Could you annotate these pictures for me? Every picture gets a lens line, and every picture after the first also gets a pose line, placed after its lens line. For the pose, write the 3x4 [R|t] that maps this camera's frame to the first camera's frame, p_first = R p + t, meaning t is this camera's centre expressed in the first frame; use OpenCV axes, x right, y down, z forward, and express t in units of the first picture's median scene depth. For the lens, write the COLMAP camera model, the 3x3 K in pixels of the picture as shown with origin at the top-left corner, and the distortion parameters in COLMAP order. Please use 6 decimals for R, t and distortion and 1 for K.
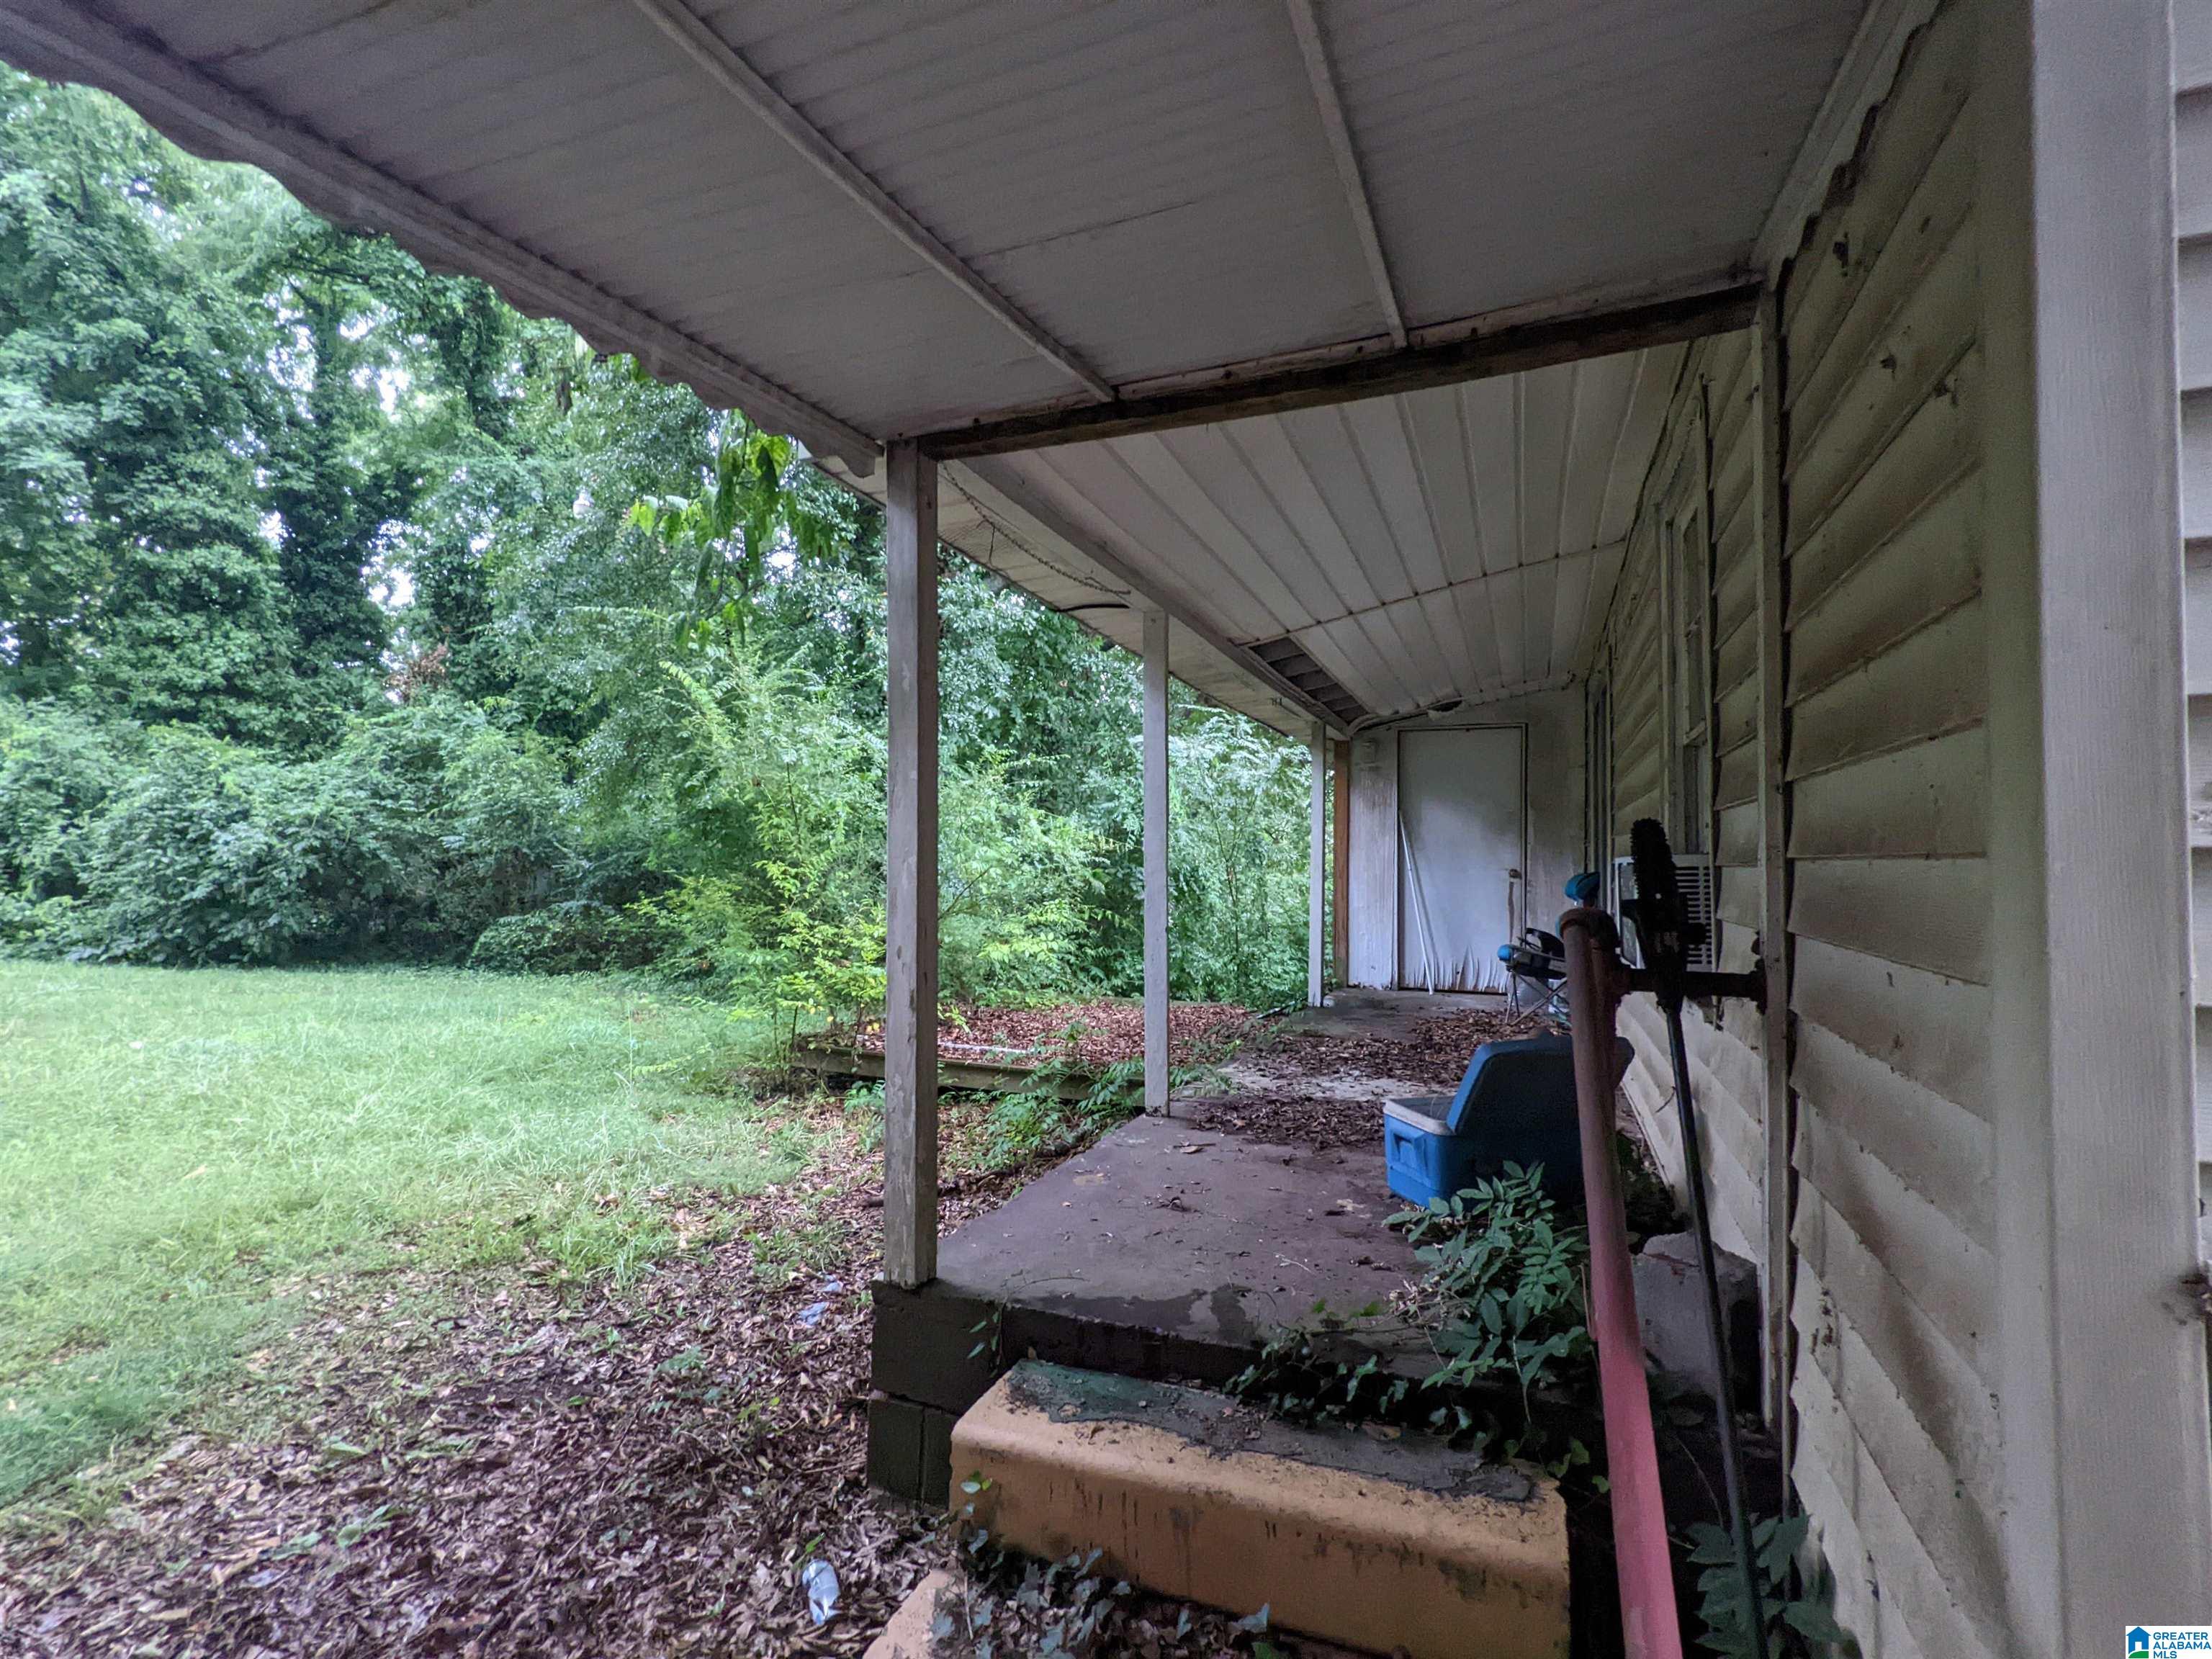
lens RADIAL K [[1049.4, 0, 1116.9], [0, 1049.4, 833.5], [0, 0, 1]] dist [-0.003599, 0.000038]
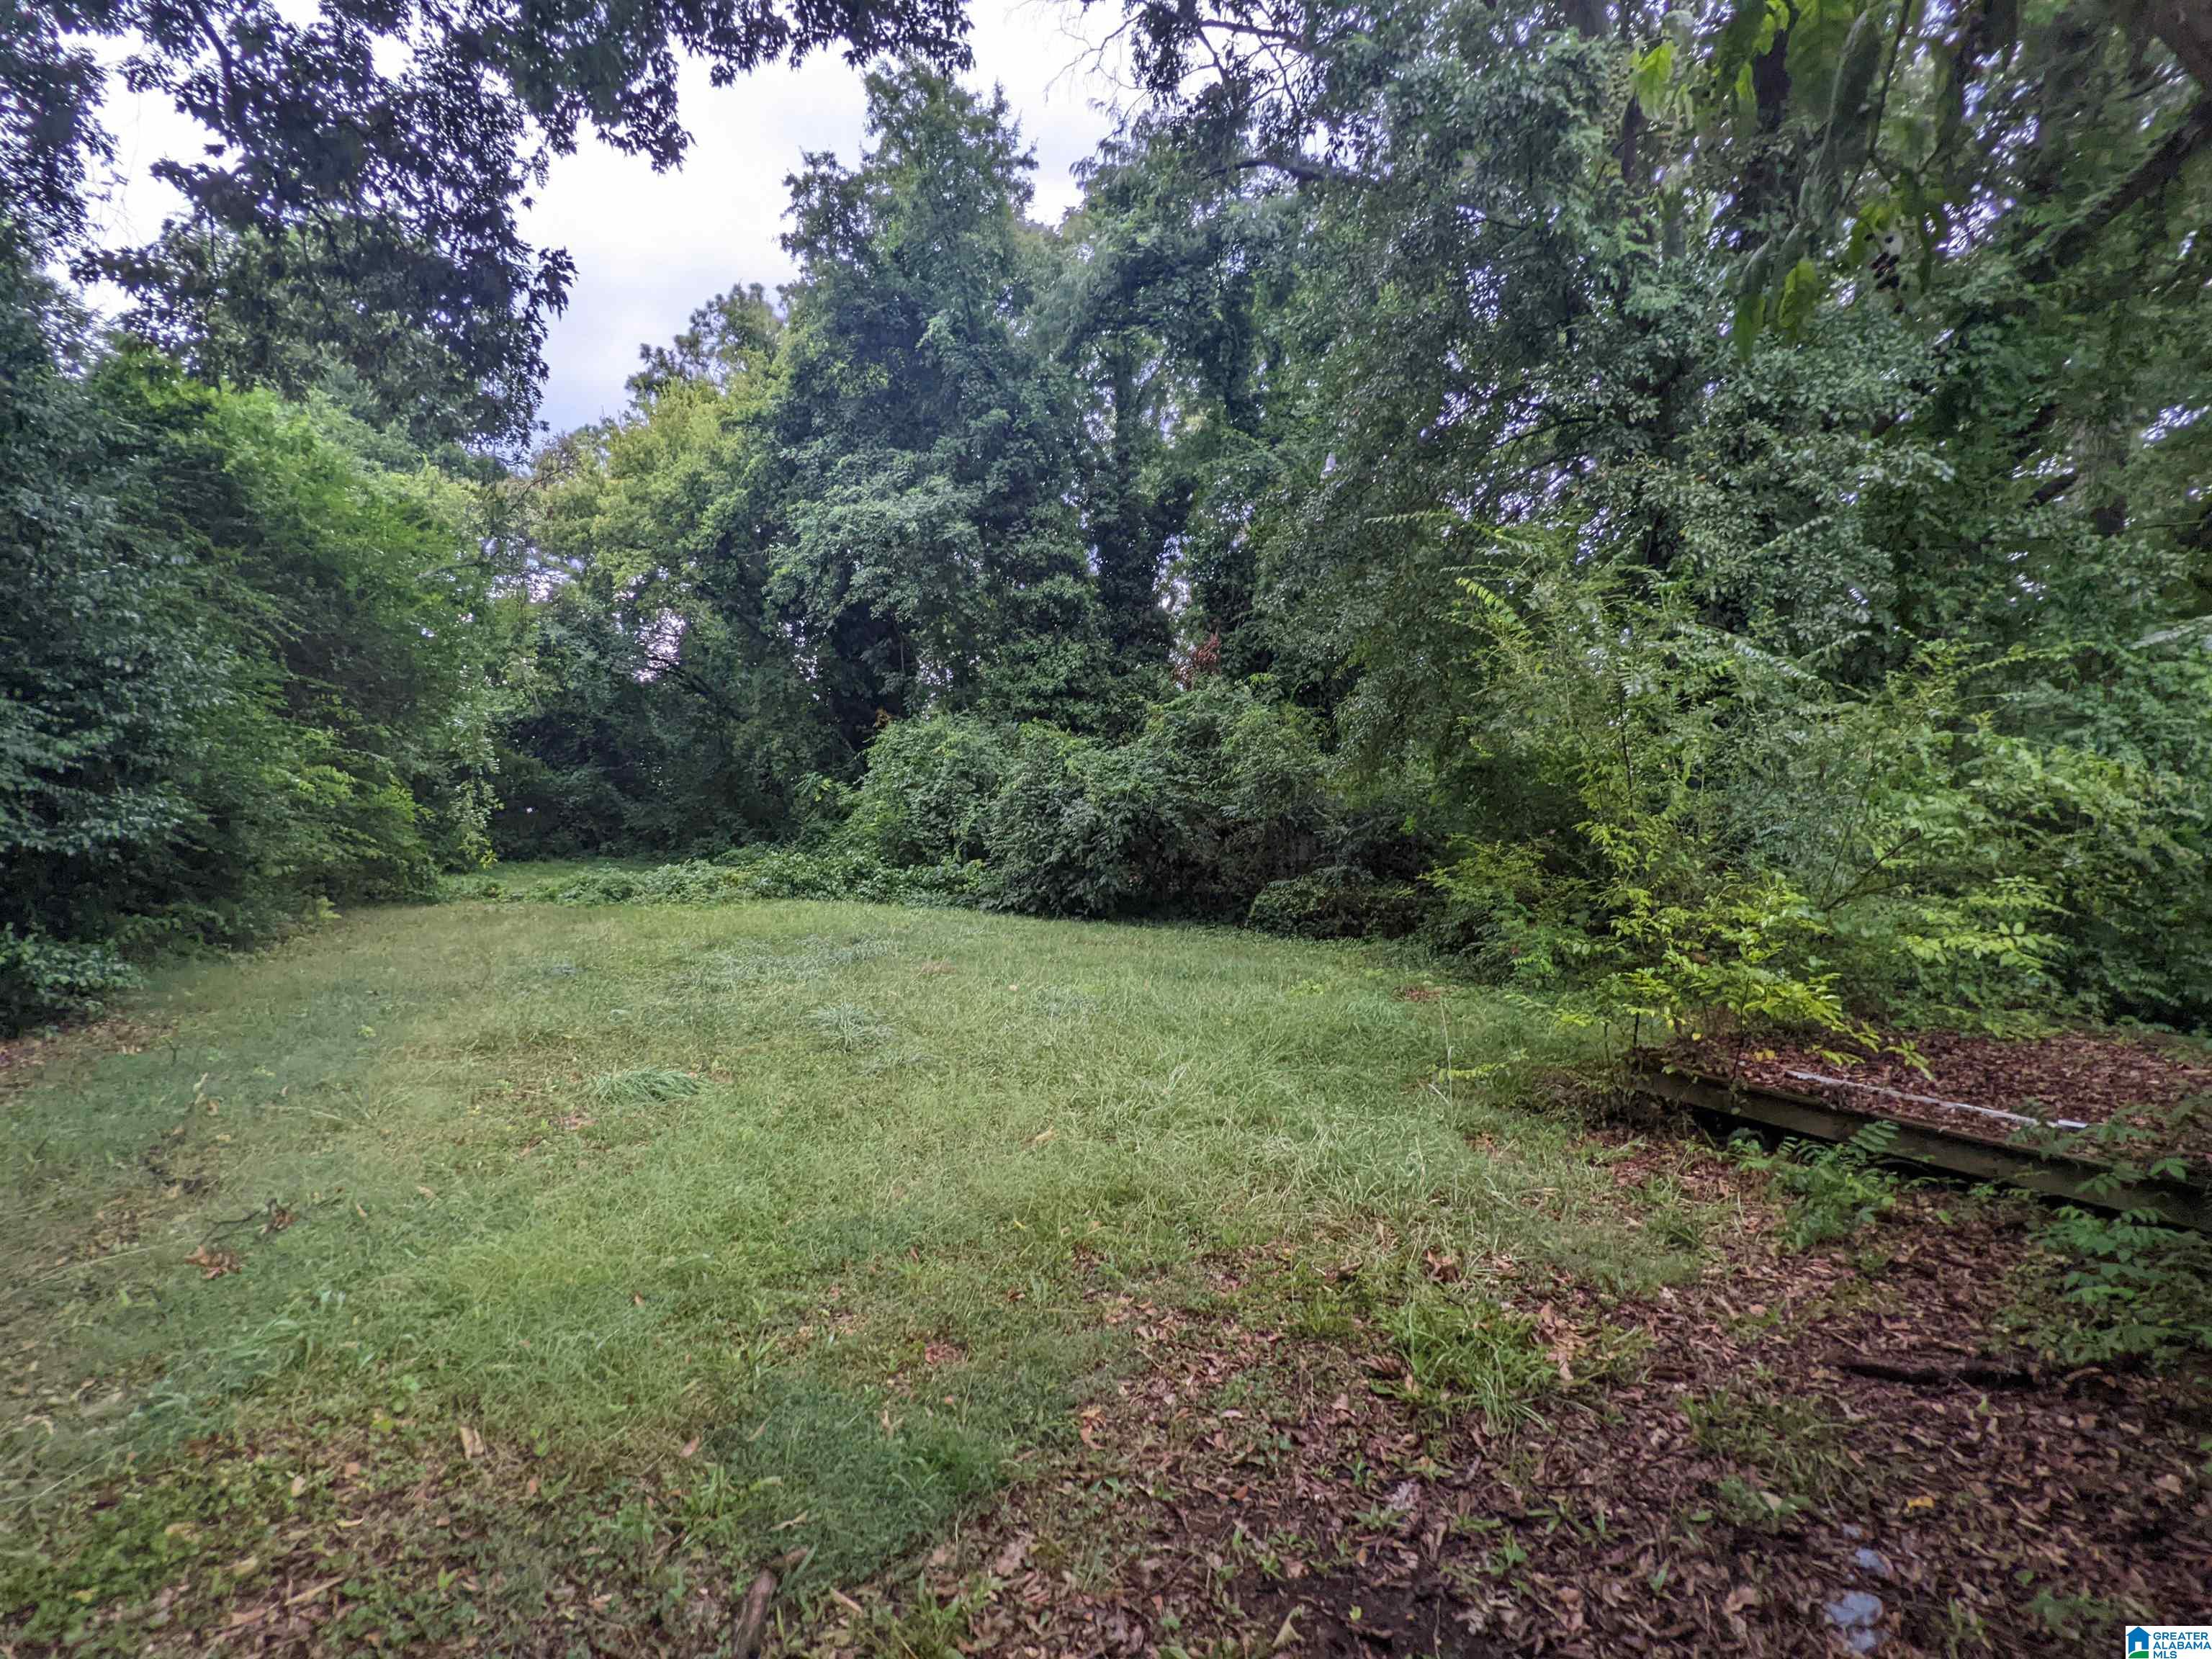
lens RADIAL K [[1049.4, 0, 1127.6], [0, 1049.4, 812.0], [0, 0, 1]] dist [-0.003599, 0.000038]
pose [[0.792936, -0.023100, -0.608867, -0.057160], [0.031620, 0.999495, 0.003259, 0.002290], [0.608484, -0.021837, 0.793266, 0.075267]]
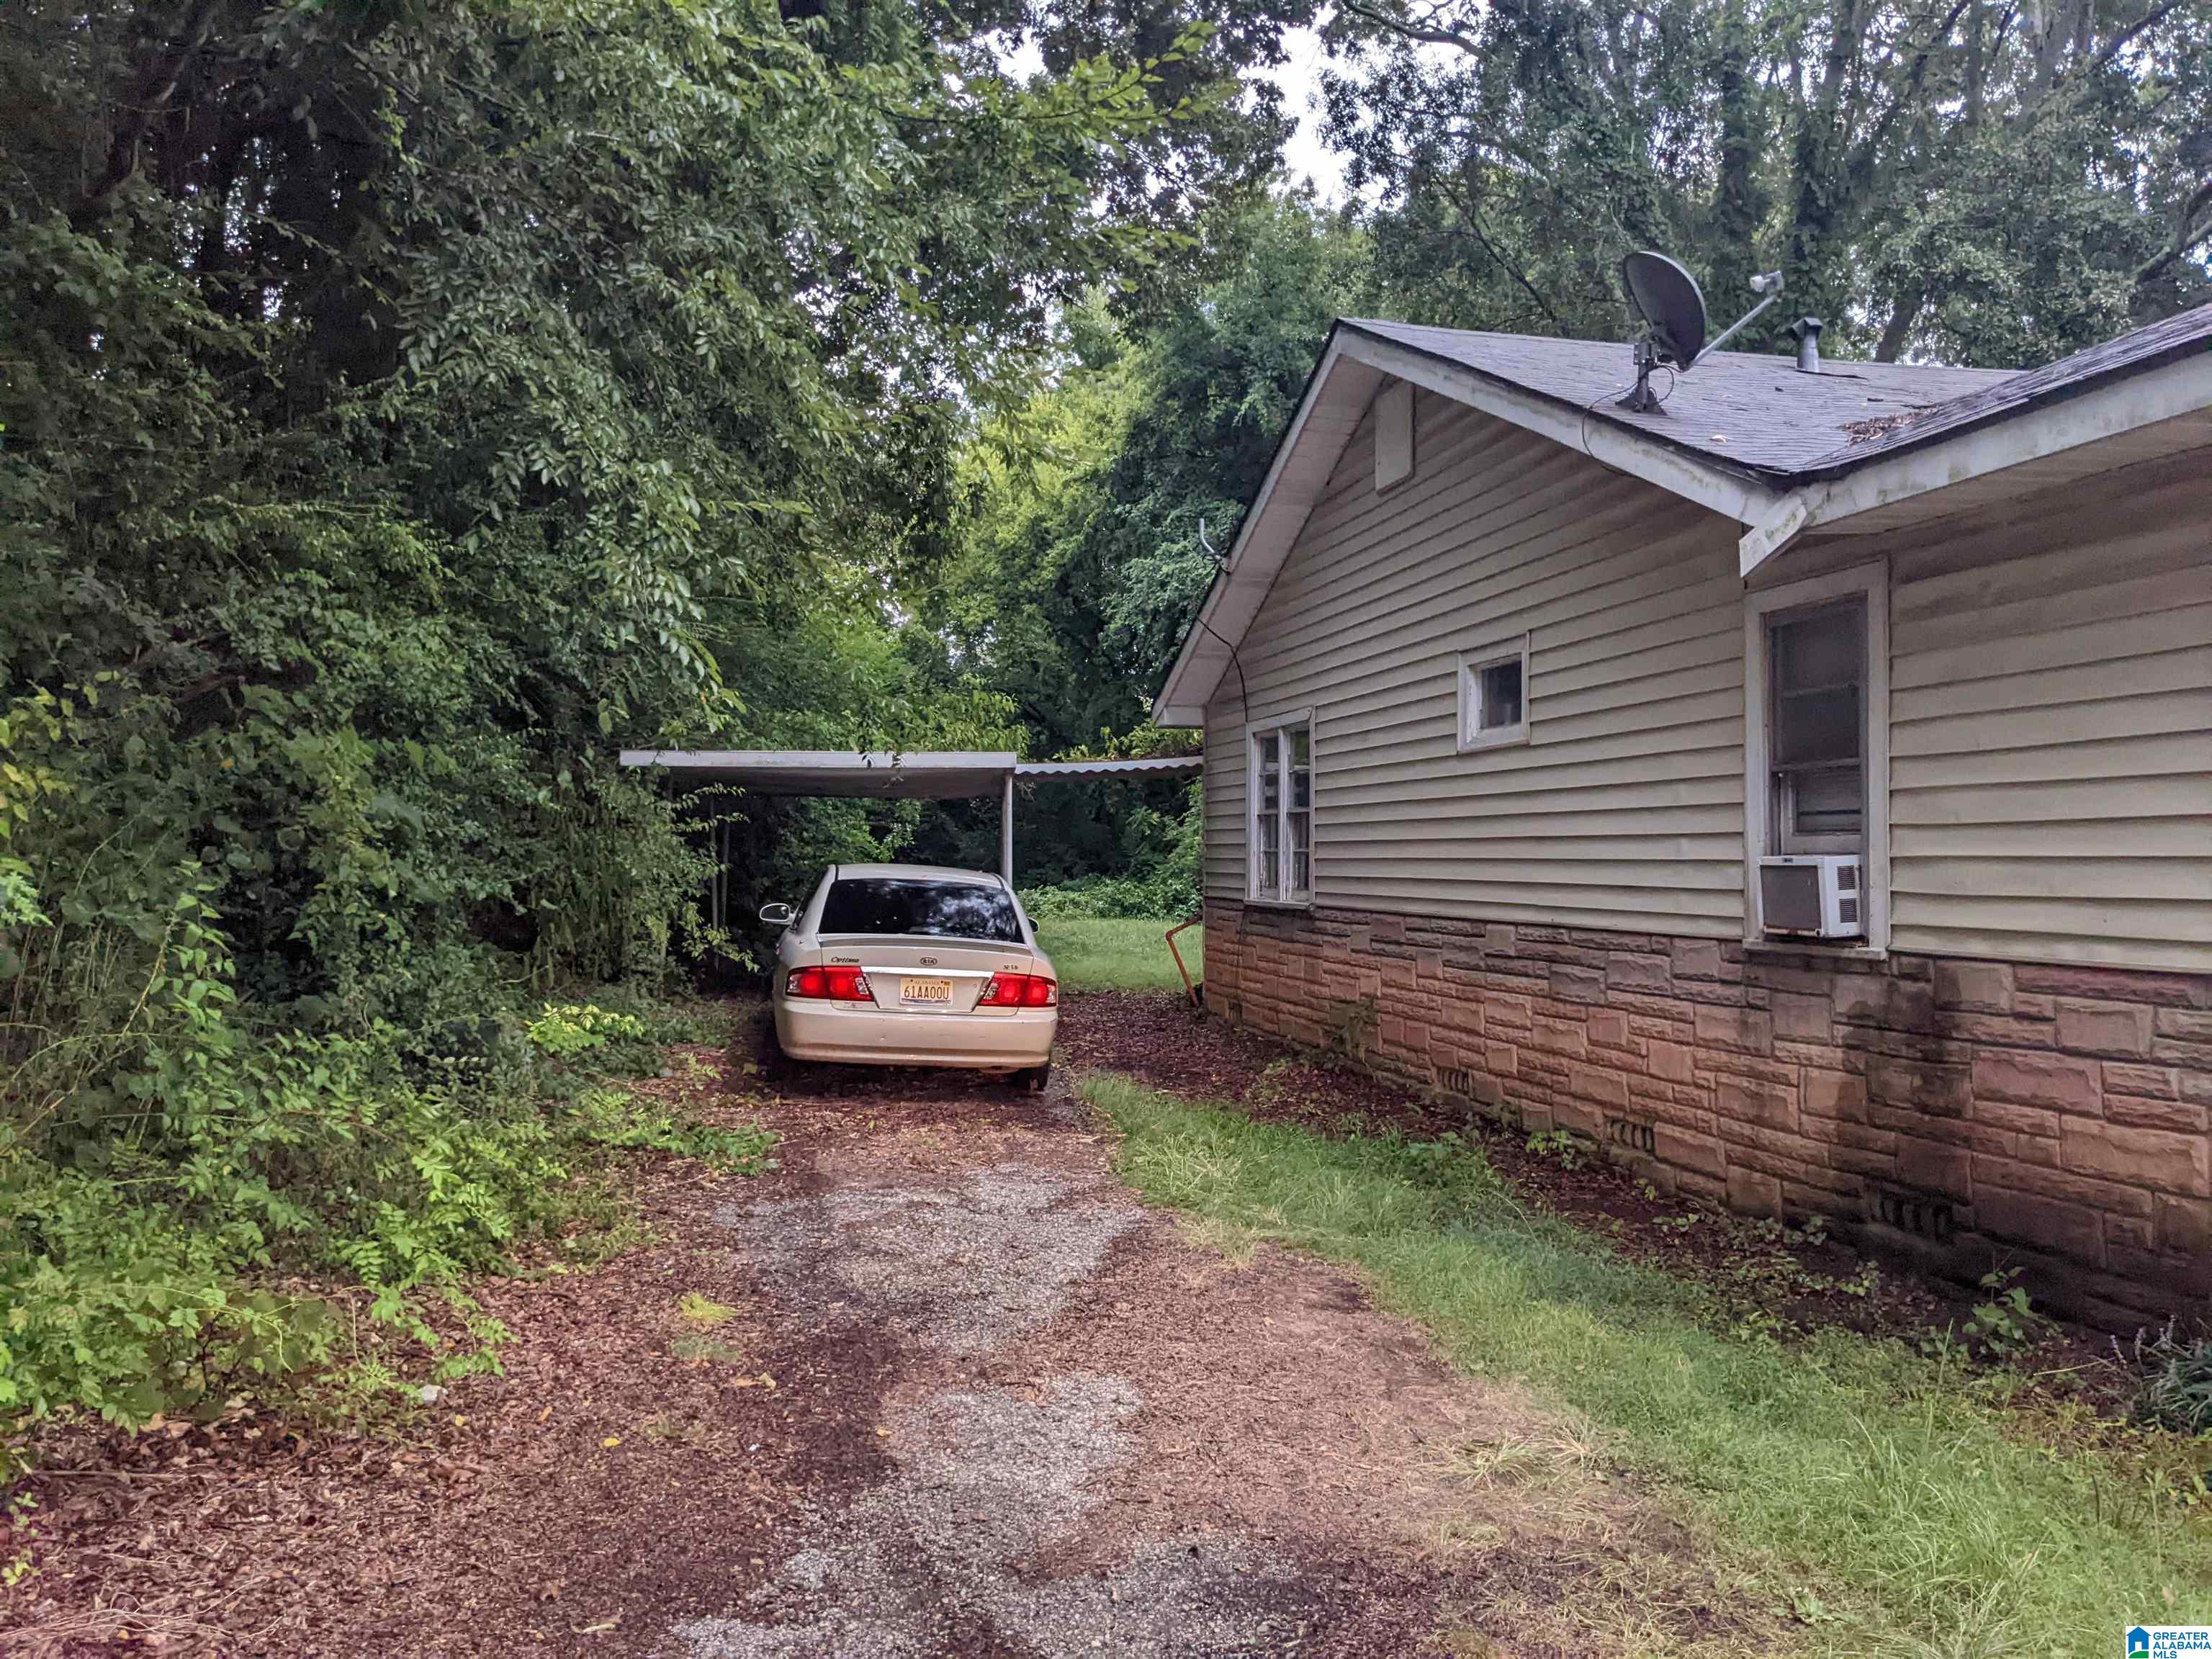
lens RADIAL K [[1747.1, 0, 1118.0], [0, 1747.1, 824.2], [0, 0, 1]] dist [0.057221, -0.087870]
pose [[0.565755, -0.023454, -0.824239, 1.074695], [0.023936, 0.999641, -0.012015, -0.010371], [0.824226, -0.012931, 0.566114, -0.702179]]
